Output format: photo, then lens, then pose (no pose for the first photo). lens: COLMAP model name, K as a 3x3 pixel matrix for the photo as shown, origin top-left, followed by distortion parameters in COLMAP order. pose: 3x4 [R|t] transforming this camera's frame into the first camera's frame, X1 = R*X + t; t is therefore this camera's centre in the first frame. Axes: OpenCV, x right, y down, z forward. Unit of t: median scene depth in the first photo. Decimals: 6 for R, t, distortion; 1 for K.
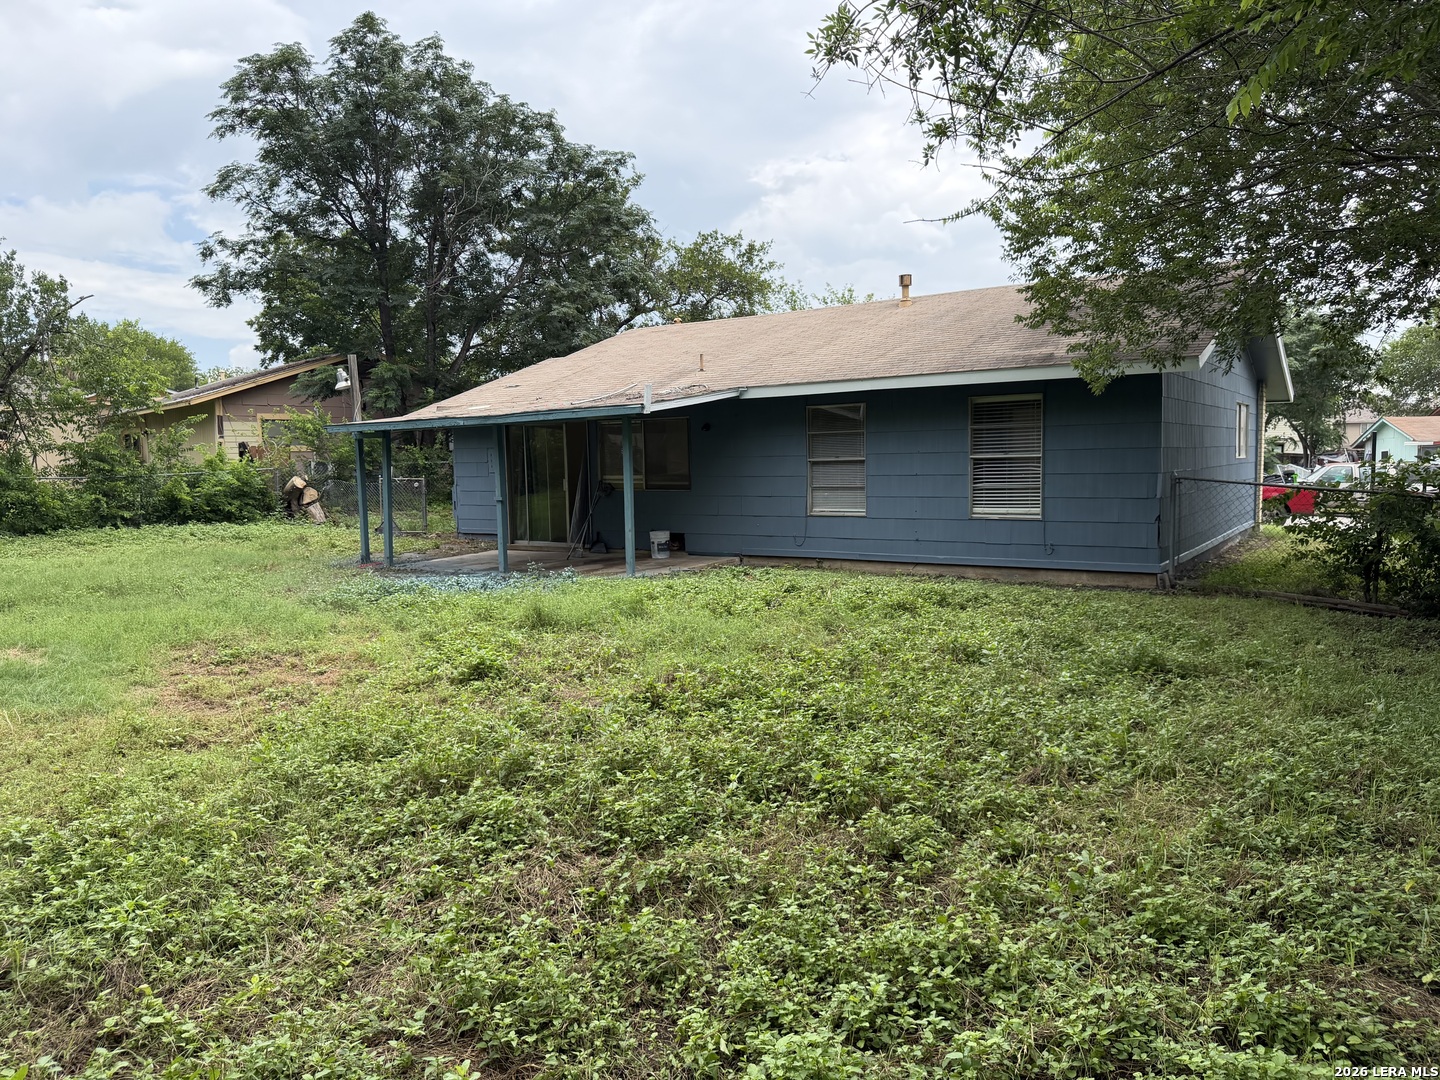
lens RADIAL K [[1021.1, 0, 715.3], [0, 1021.1, 538.9], [0, 0, 1]] dist [0.155482, -0.244503]
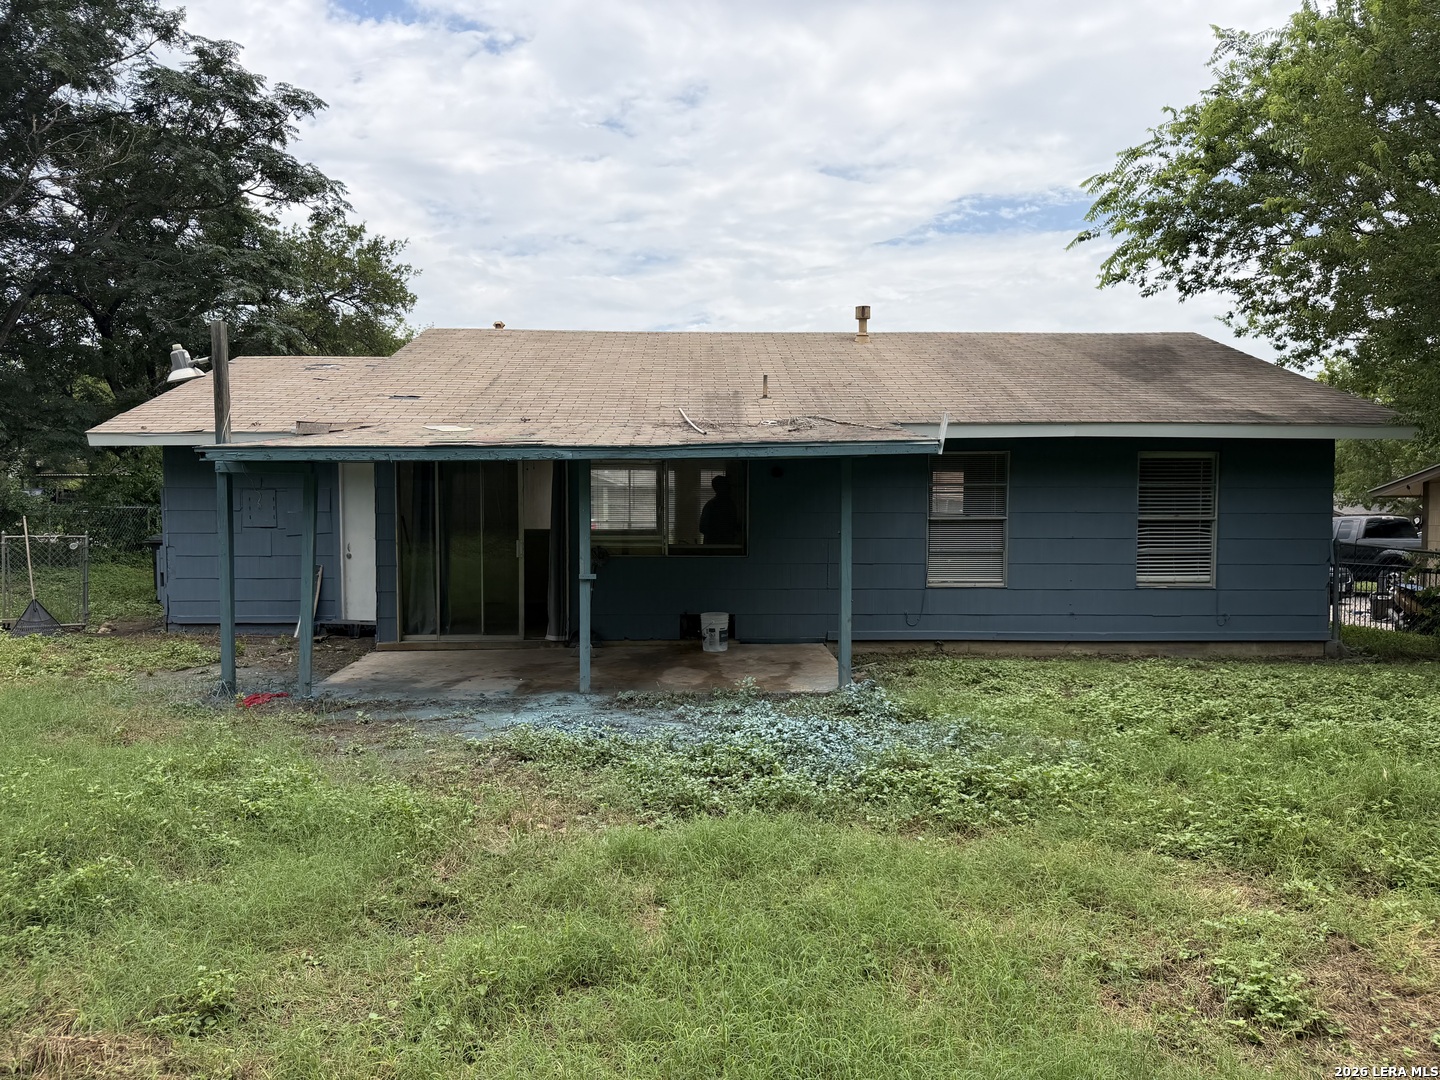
lens RADIAL K [[1021.1, 0, 715.3], [0, 1021.1, 538.9], [0, 0, 1]] dist [0.155482, -0.244503]
pose [[0.811840, -0.004045, 0.583866, -0.526747], [0.028836, 0.999034, -0.033174, -0.039890], [-0.583167, 0.043768, 0.811172, 0.454452]]
